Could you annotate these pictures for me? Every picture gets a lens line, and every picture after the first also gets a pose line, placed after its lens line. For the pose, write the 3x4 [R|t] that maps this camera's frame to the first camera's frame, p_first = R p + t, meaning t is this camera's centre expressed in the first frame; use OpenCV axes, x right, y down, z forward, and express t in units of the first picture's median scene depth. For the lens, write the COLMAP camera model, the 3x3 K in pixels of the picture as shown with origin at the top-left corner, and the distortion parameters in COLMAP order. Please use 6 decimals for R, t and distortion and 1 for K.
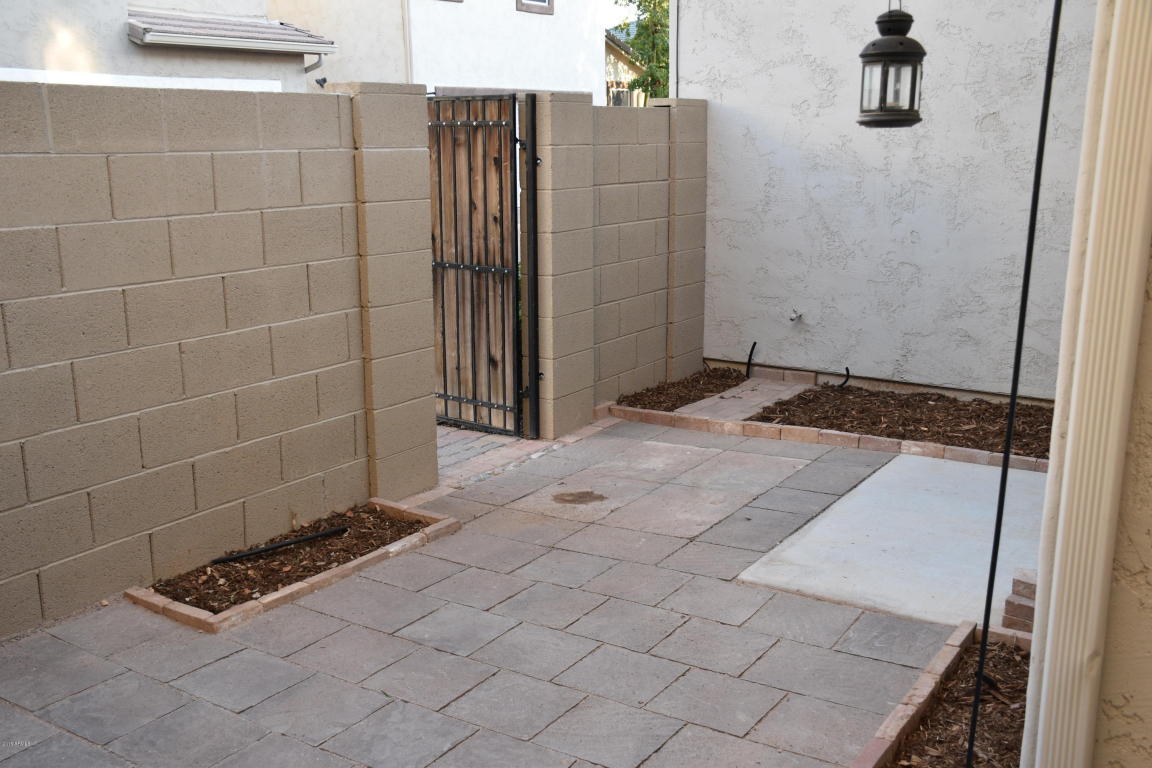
lens RADIAL K [[1095.9, 0, 576.0], [0, 1095.9, 384.0], [0, 0, 1]] dist [0.009714, 0.005137]
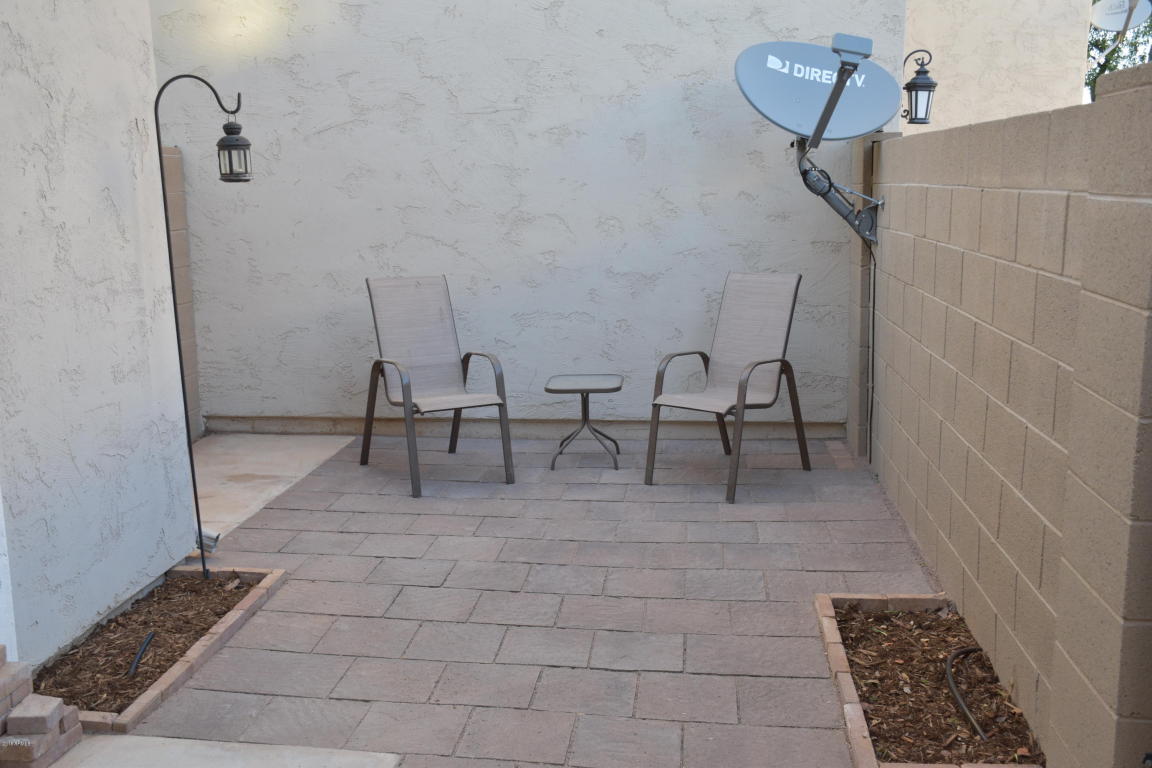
lens RADIAL K [[1095.9, 0, 576.0], [0, 1095.9, 384.0], [0, 0, 1]] dist [0.009714, 0.005137]
pose [[-0.886598, 0.110991, -0.449027, 0.360075], [-0.076963, 0.921851, 0.379826, -0.374677], [0.456093, 0.371311, -0.808769, 1.611889]]
